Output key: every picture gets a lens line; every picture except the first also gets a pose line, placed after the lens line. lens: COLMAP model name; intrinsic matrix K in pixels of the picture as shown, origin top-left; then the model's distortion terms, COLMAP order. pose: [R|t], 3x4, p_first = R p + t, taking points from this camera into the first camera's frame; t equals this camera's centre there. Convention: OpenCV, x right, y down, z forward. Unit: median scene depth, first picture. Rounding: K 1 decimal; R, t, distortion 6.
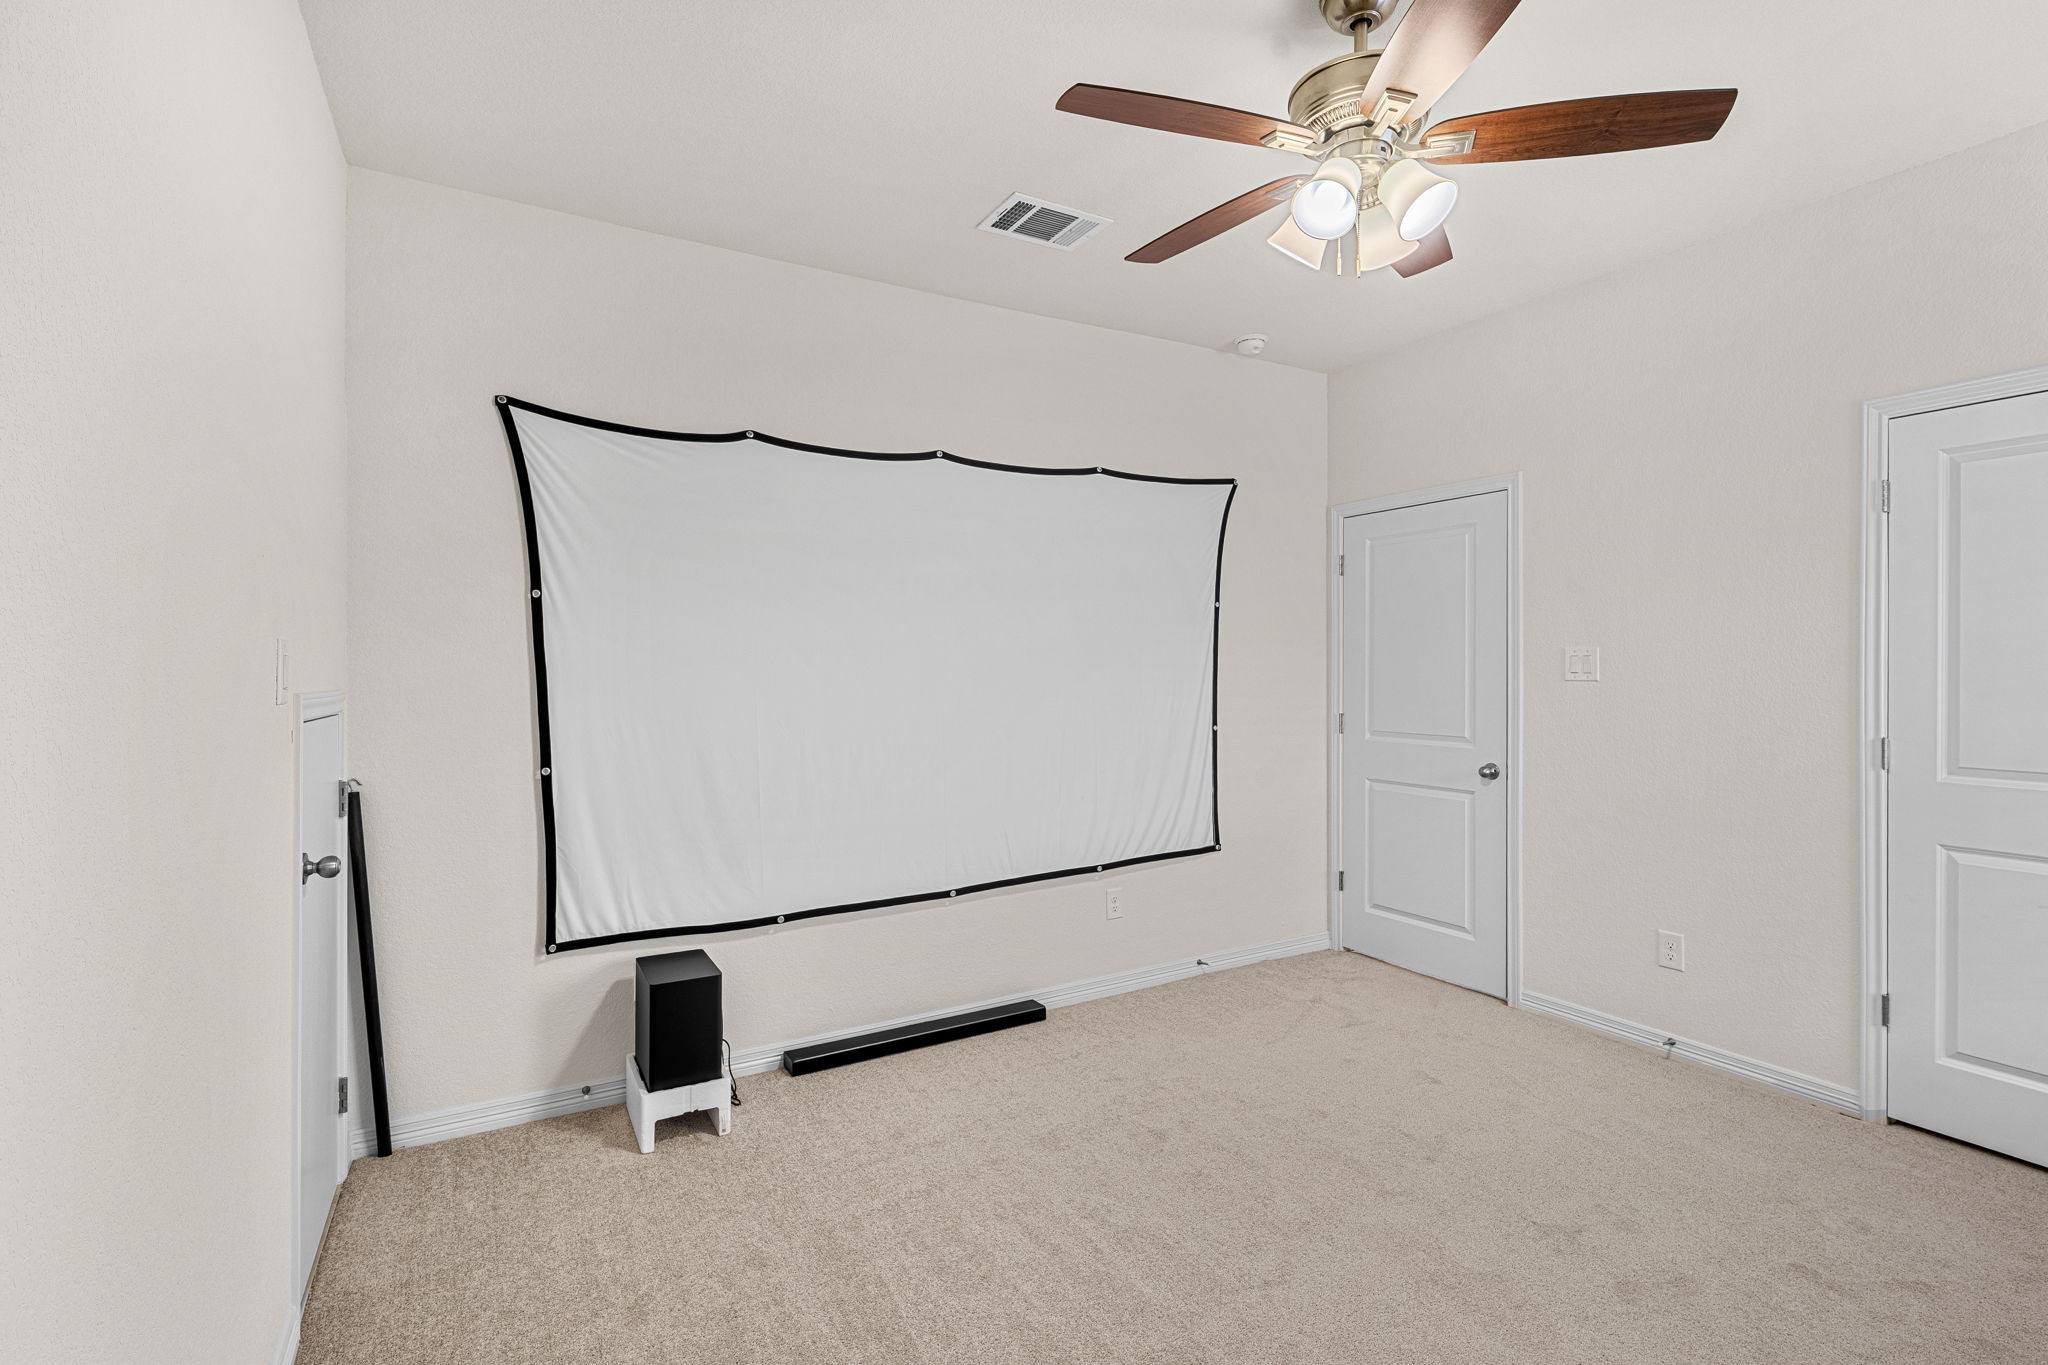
lens RADIAL K [[965.1, 0, 1024.0], [0, 965.1, 682.5], [0, 0, 1]] dist [-0.000710, 0.000097]
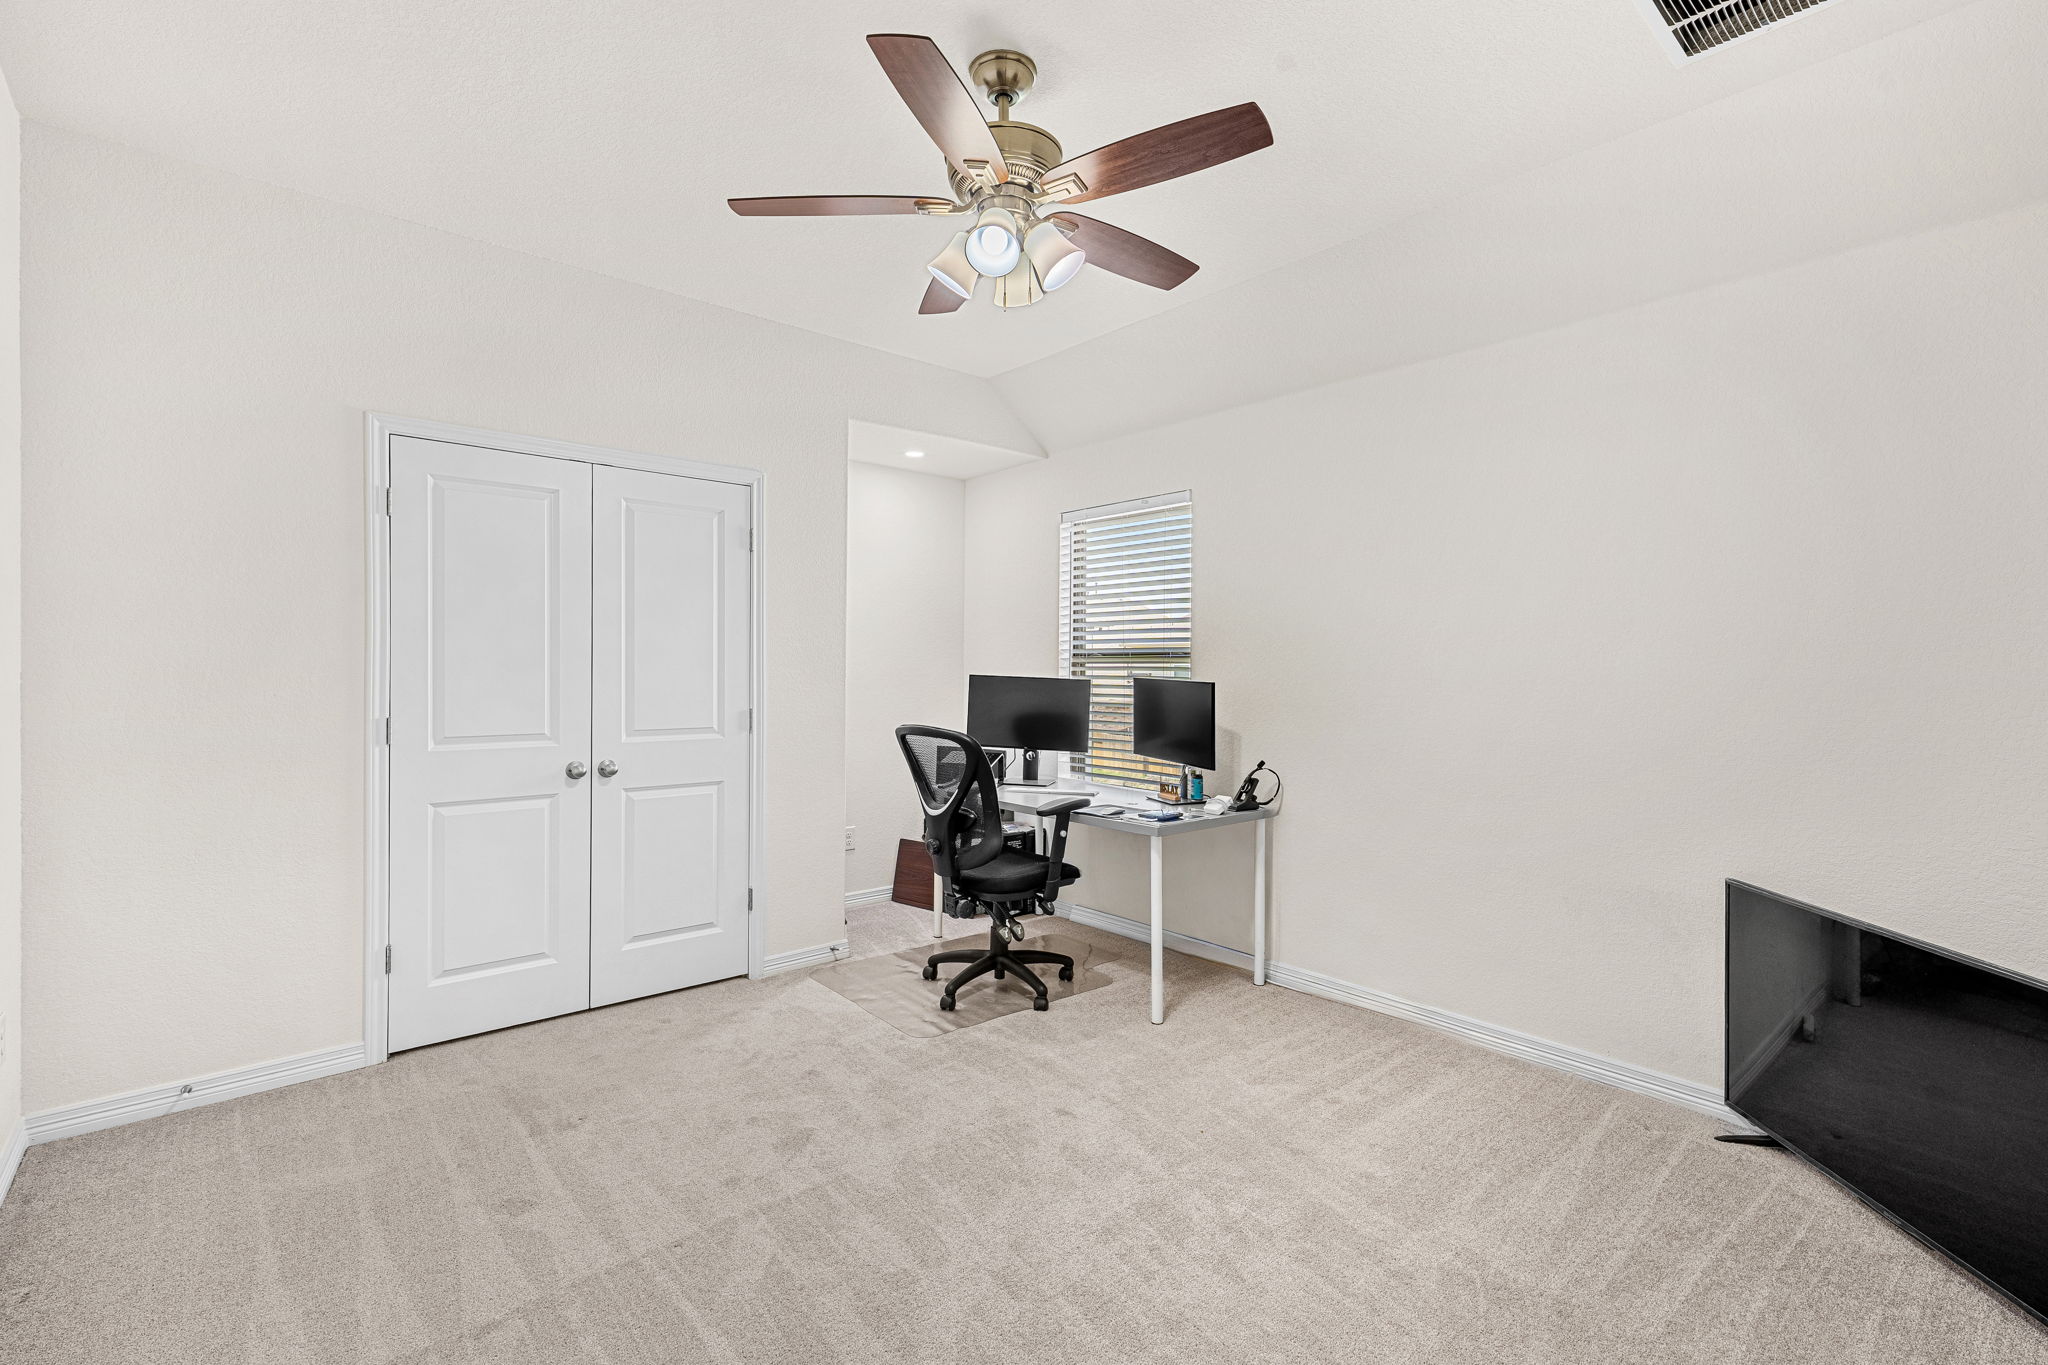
lens RADIAL K [[891.7, 0, 1024.0], [0, 891.7, 682.5], [0, 0, 1]] dist [0.000520, 0.000081]
pose [[-0.164570, -0.021440, 0.986132, -0.381704], [0.005486, 0.999728, 0.022651, -0.005173], [-0.986350, 0.009138, -0.164408, 0.667885]]
